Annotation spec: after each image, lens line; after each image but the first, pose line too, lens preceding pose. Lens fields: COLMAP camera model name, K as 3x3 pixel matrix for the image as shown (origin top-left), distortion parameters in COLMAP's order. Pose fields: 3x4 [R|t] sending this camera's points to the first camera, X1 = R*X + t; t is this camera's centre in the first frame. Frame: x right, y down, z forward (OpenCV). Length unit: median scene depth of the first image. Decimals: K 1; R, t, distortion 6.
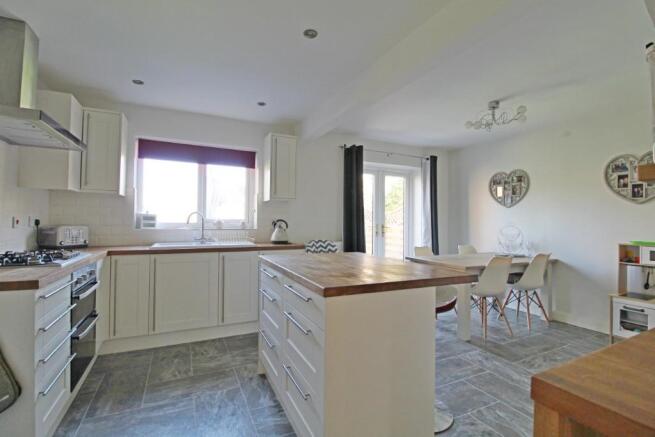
lens RADIAL K [[303.1, 0, 327.0], [0, 303.1, 215.4], [0, 0, 1]] dist [-0.011747, -0.004651]
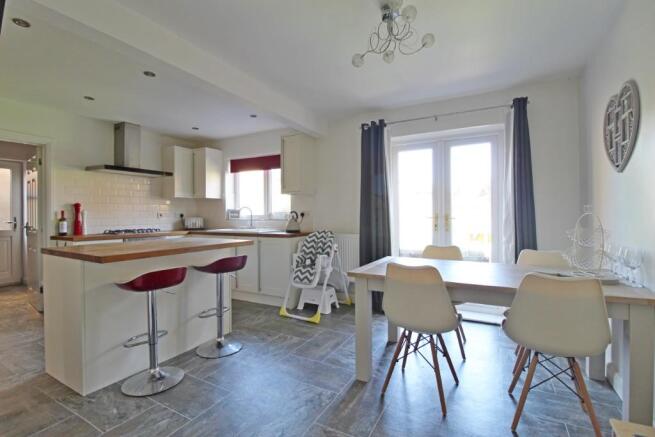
lens RADIAL K [[303.1, 0, 327.8], [0, 303.1, 214.9], [0, 0, 1]] dist [-0.011747, -0.004651]
pose [[0.582397, -0.013174, -0.812798, 0.882833], [0.027972, 0.999601, 0.003841, 0.029729], [0.812423, -0.024973, 0.582533, 0.492671]]
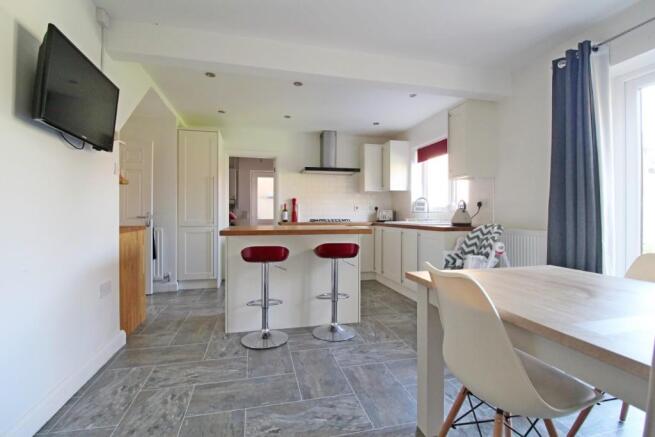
lens RADIAL K [[303.1, 0, 327.0], [0, 303.1, 215.4], [0, 0, 1]] dist [-0.011747, -0.004651]
pose [[-0.214195, -0.007953, -0.976759, 0.863214], [0.016973, 0.999786, -0.011863, 0.069658], [0.976643, -0.019119, -0.214014, 0.865028]]
